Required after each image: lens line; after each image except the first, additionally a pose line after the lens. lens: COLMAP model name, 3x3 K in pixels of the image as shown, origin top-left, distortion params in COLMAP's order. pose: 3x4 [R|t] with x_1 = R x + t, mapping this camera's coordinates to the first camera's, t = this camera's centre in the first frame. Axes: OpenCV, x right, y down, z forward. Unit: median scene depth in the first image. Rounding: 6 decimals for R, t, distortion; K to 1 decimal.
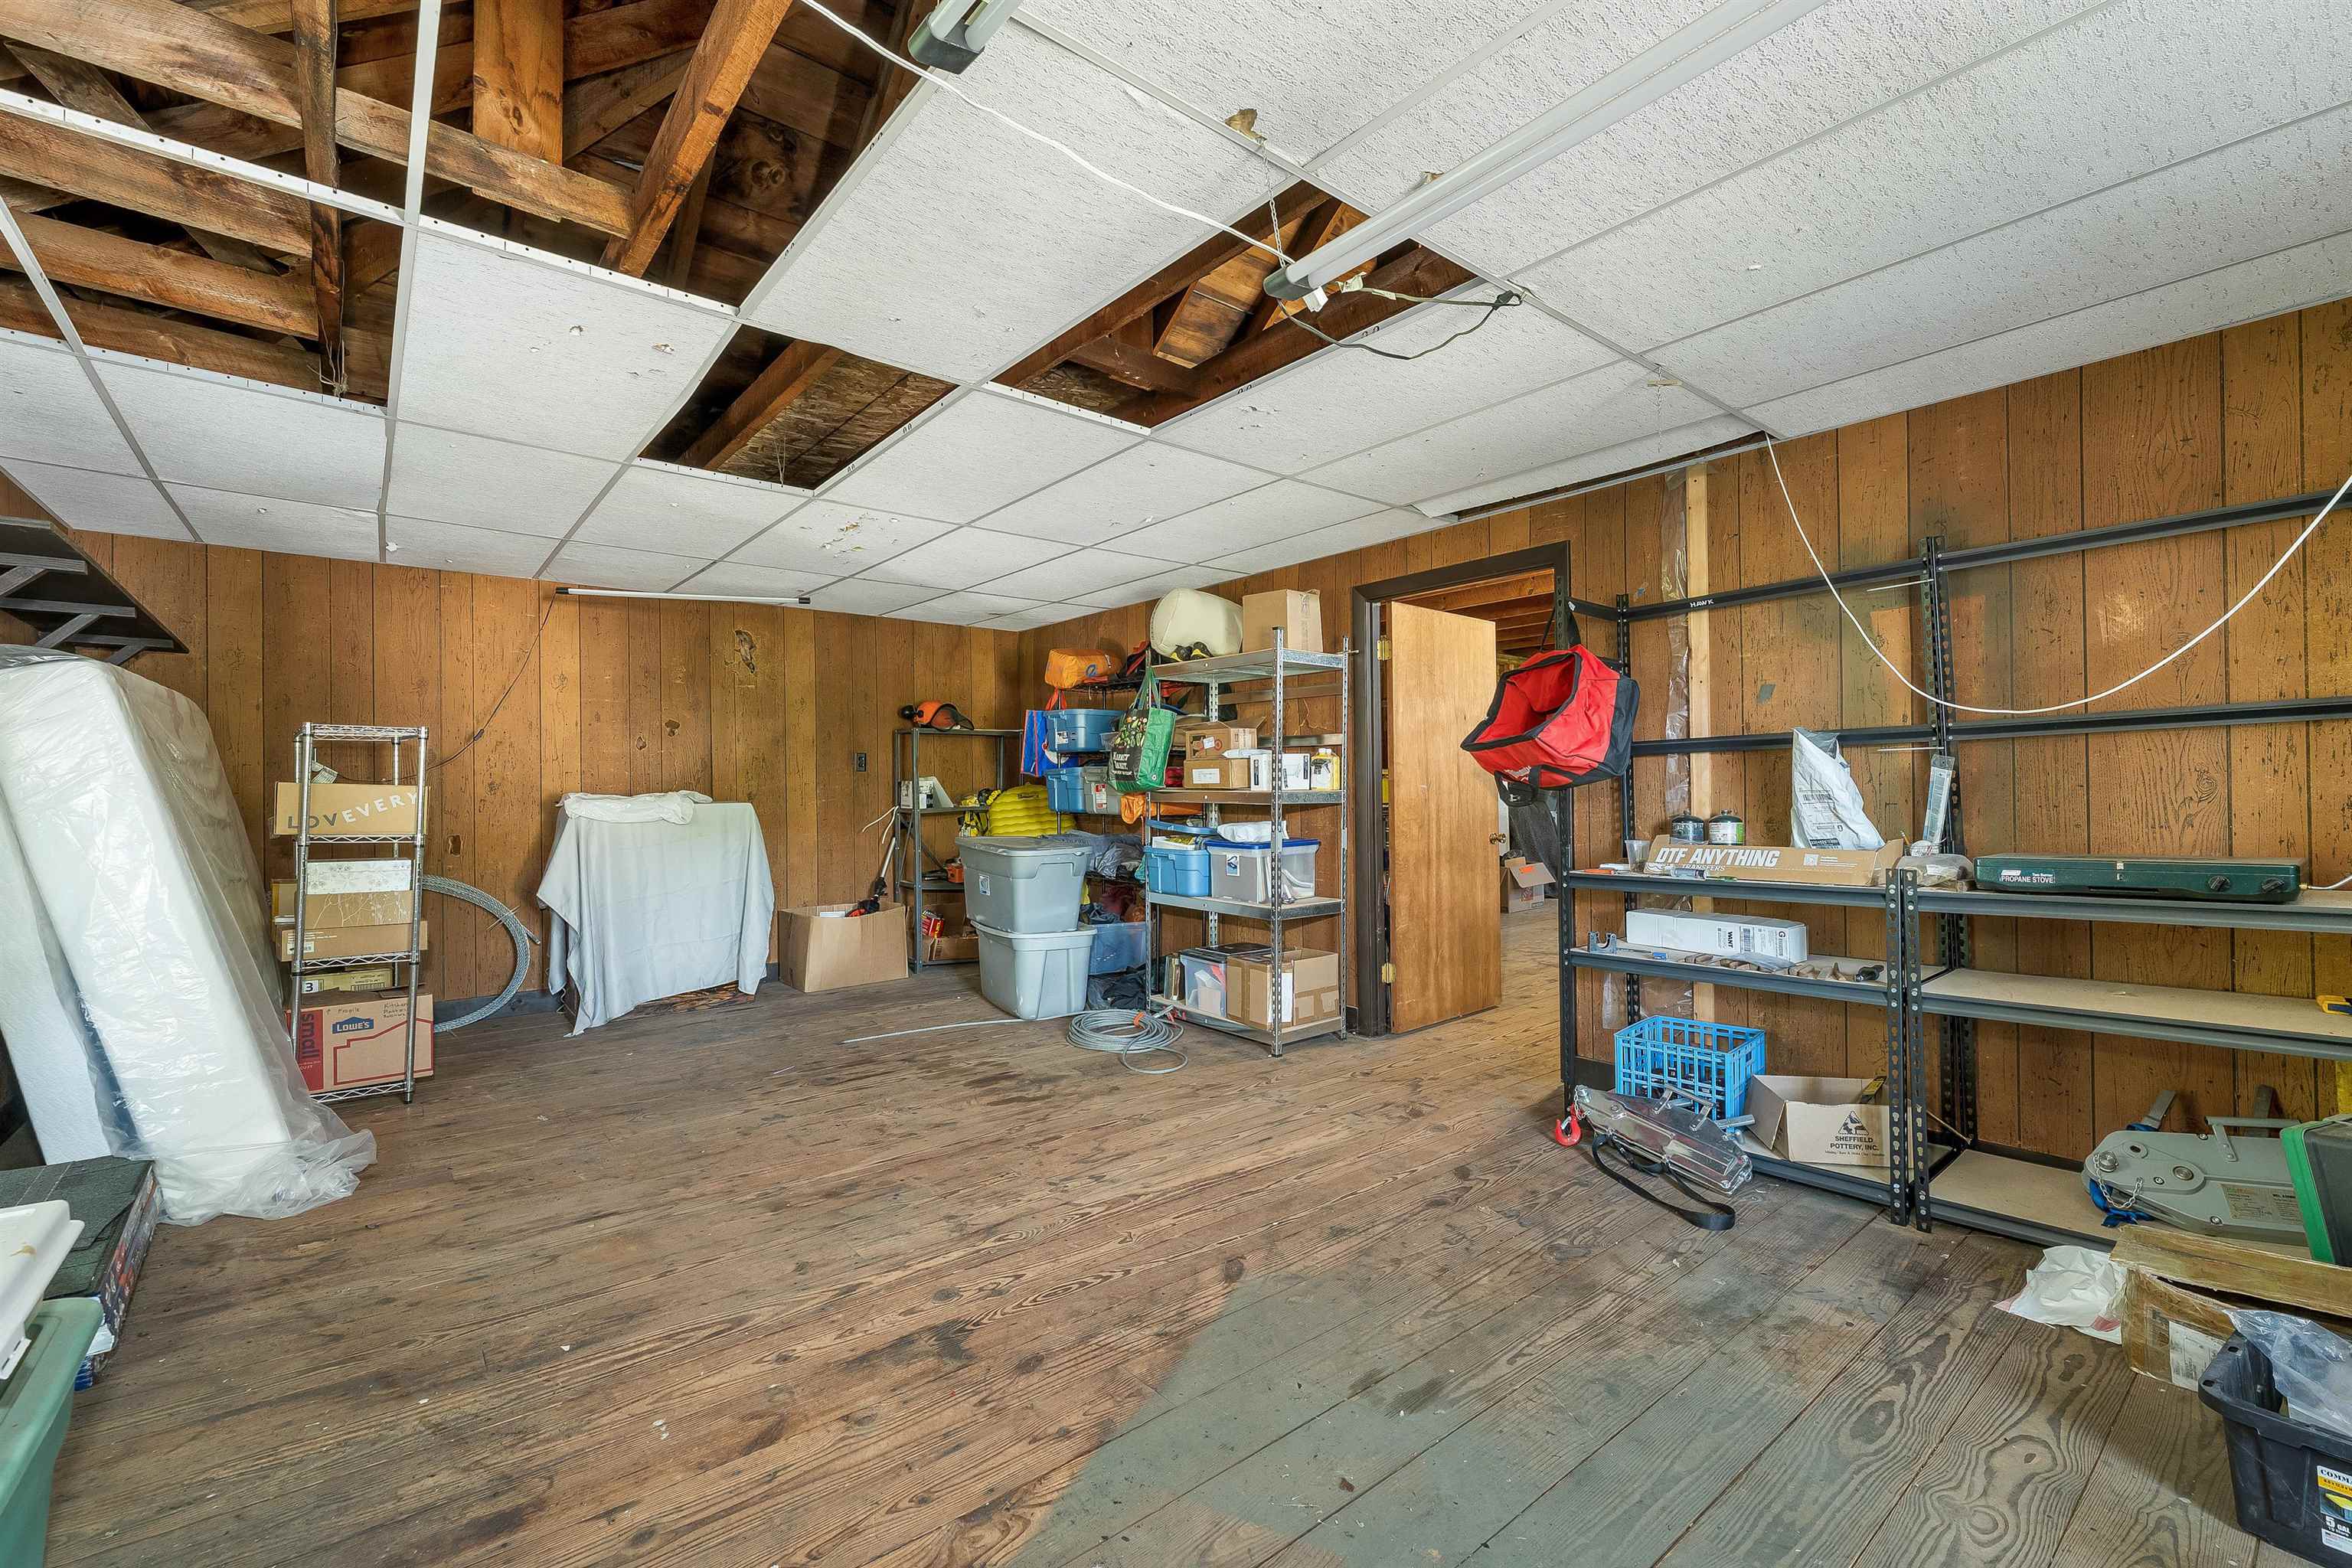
lens RADIAL K [[990.5, 0, 1175.3], [0, 990.5, 788.7], [0, 0, 1]] dist [0.003084, 0.000275]
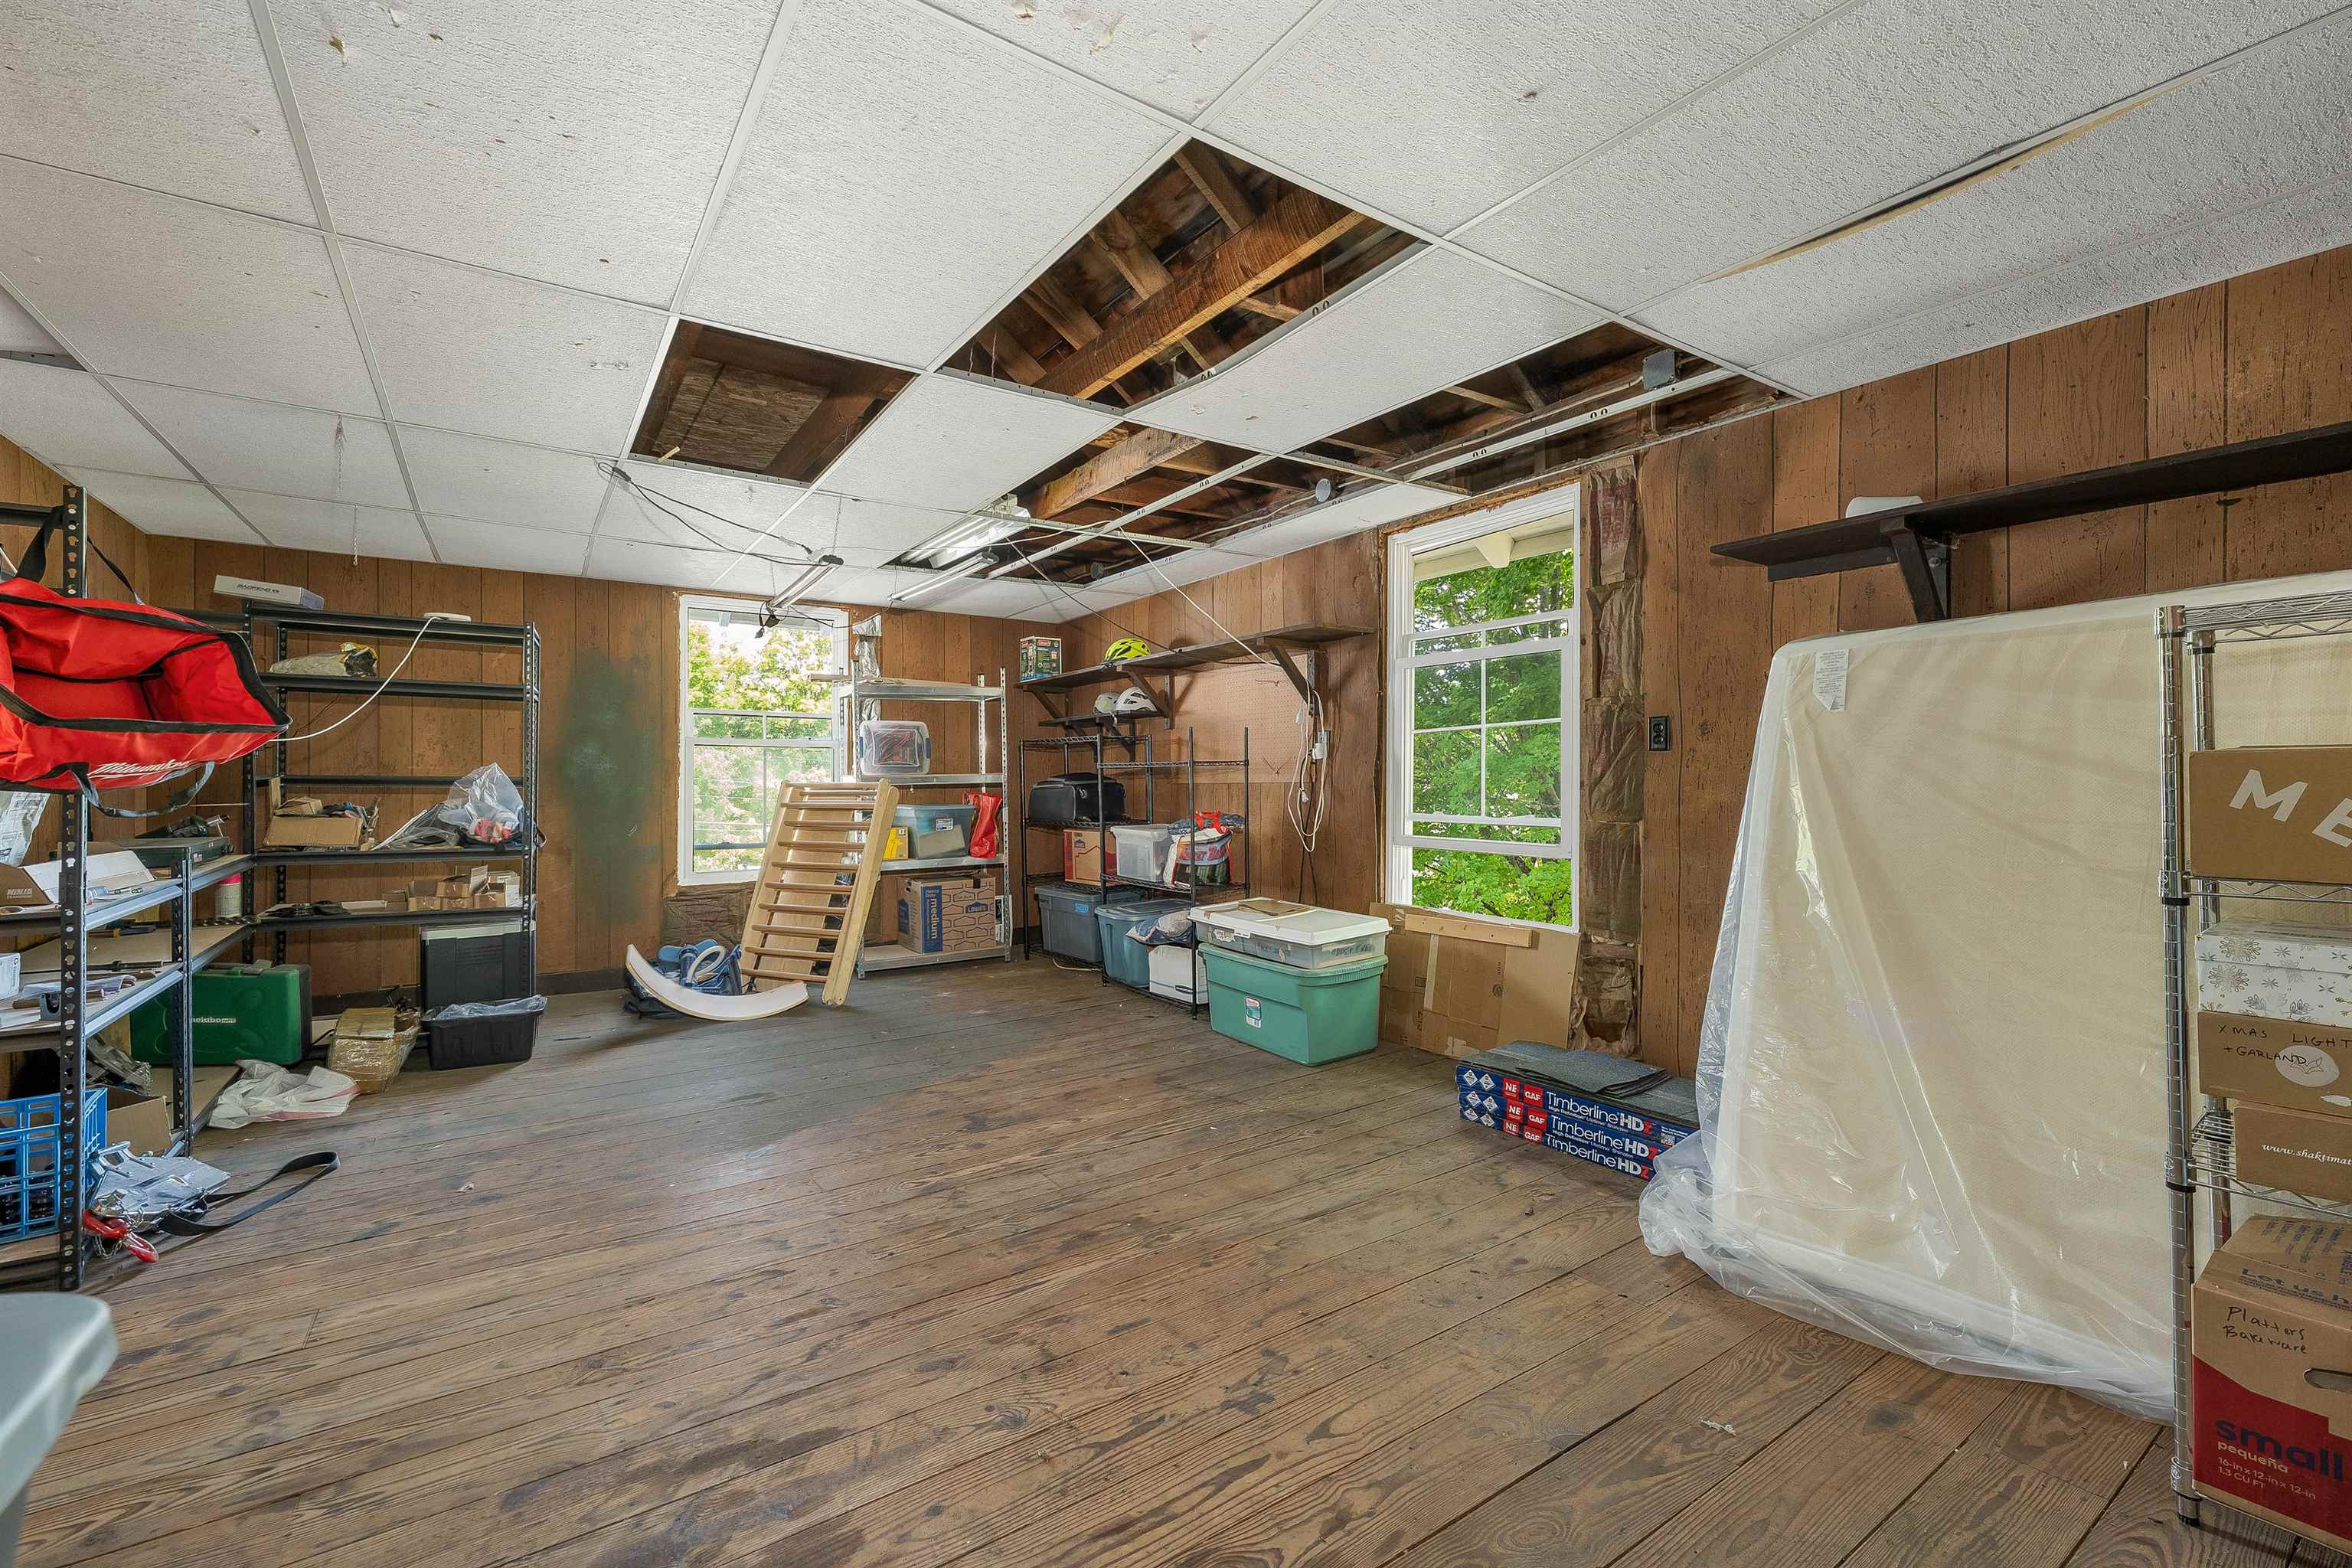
lens RADIAL K [[990.5, 0, 1175.3], [0, 990.5, 788.7], [0, 0, 1]] dist [0.003084, 0.000275]
pose [[-0.995555, 0.012687, 0.093322, -0.535829], [0.012872, 0.999916, 0.001384, 0.009302], [-0.093296, 0.002579, -0.995635, 1.959558]]
